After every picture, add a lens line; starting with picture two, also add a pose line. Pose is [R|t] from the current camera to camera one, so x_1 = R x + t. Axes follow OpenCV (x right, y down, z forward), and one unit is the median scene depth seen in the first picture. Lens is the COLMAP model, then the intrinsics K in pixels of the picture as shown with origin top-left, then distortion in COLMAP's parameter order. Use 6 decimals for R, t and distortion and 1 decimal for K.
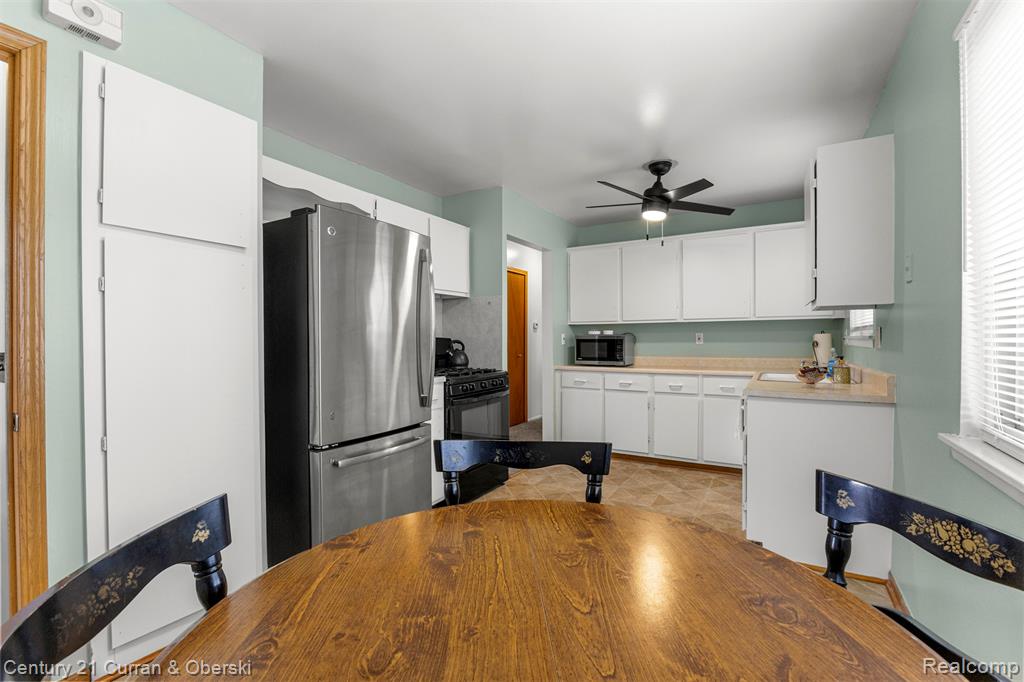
lens RADIAL K [[441.0, 0, 512.1], [0, 441.0, 341.5], [0, 0, 1]] dist [-0.019752, 0.001242]
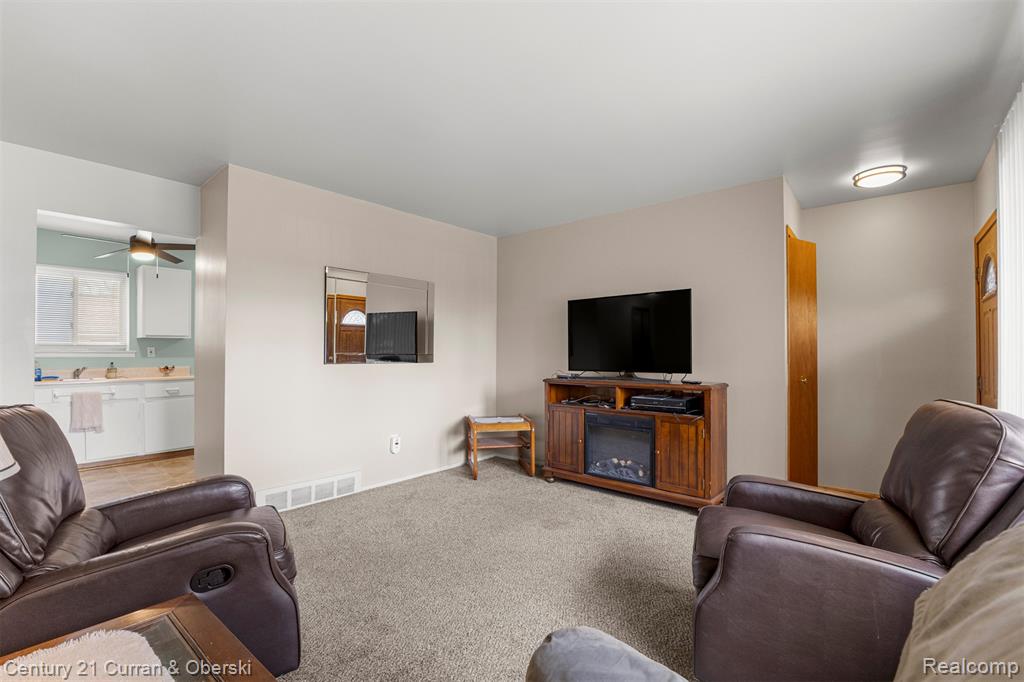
lens RADIAL K [[441.0, 0, 516.0], [0, 441.0, 349.0], [0, 0, 1]] dist [-0.019752, 0.001242]
pose [[-0.987613, 0.009342, 0.156628, -0.834870], [0.008966, 0.999955, -0.003106, -0.000003], [-0.156650, -0.001663, -0.987653, 1.816503]]
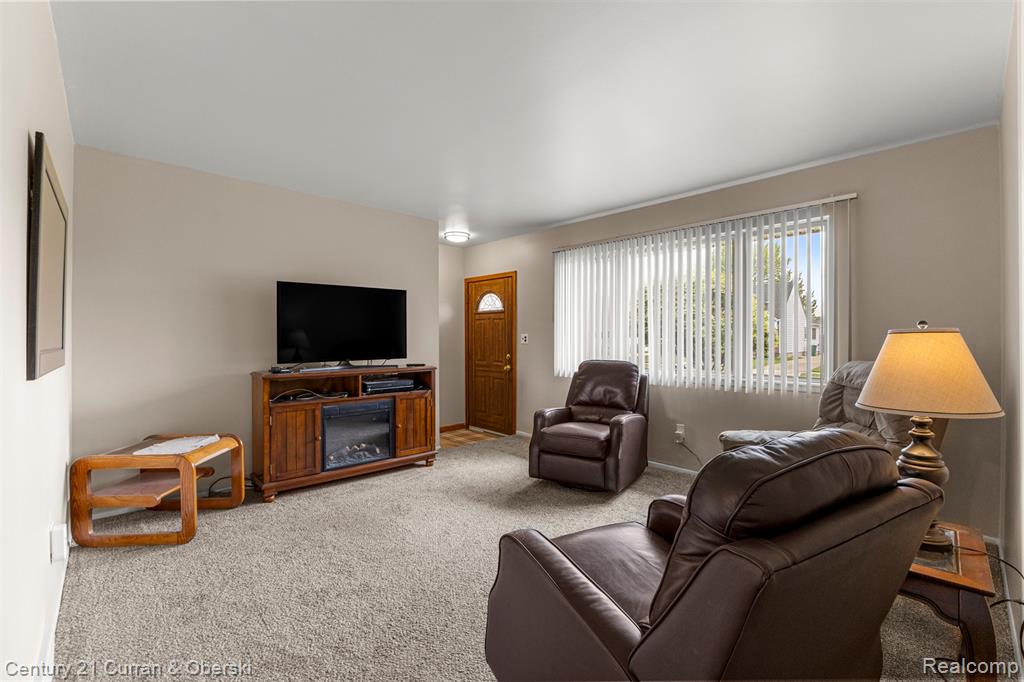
lens RADIAL K [[441.0, 0, 506.5], [0, 441.0, 340.5], [0, 0, 1]] dist [-0.019752, 0.001242]
pose [[-0.293342, 0.015708, -0.955878, -0.069447], [-0.000143, 0.999864, 0.016474, -0.012858], [0.956007, 0.004969, -0.293300, 1.452071]]
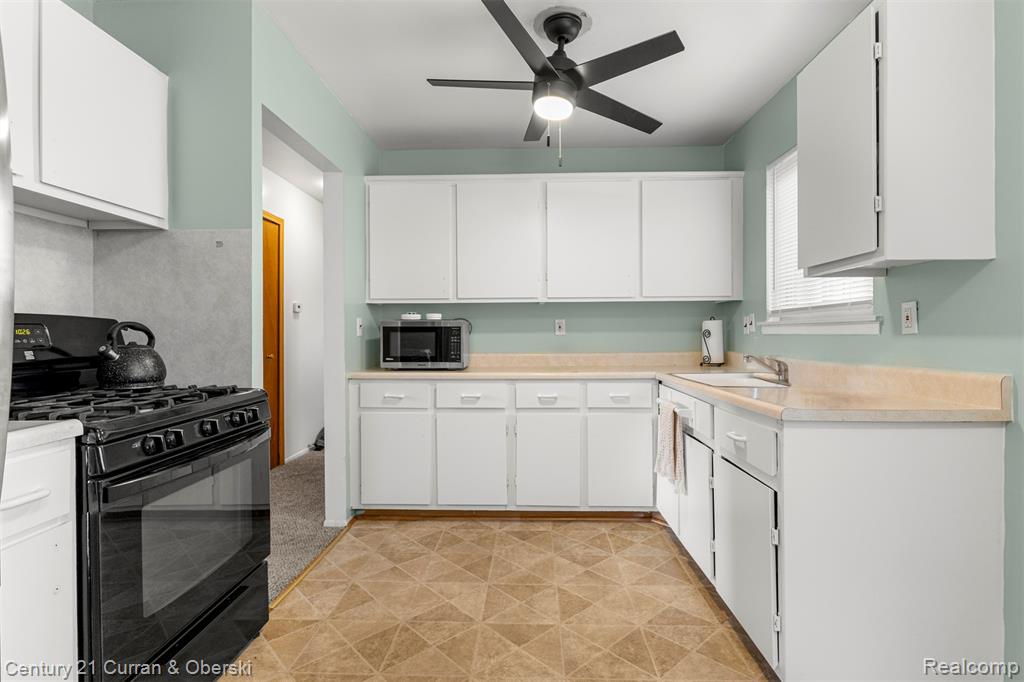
lens RADIAL K [[495.7, 0, 512.6], [0, 495.7, 335.5], [0, 0, 1]] dist [-0.005753, -0.000316]
pose [[0.874832, -0.000120, 0.484426, -0.034751], [0.002843, 0.999984, -0.004887, 0.012943], [-0.484418, 0.005652, 0.874819, 0.399689]]
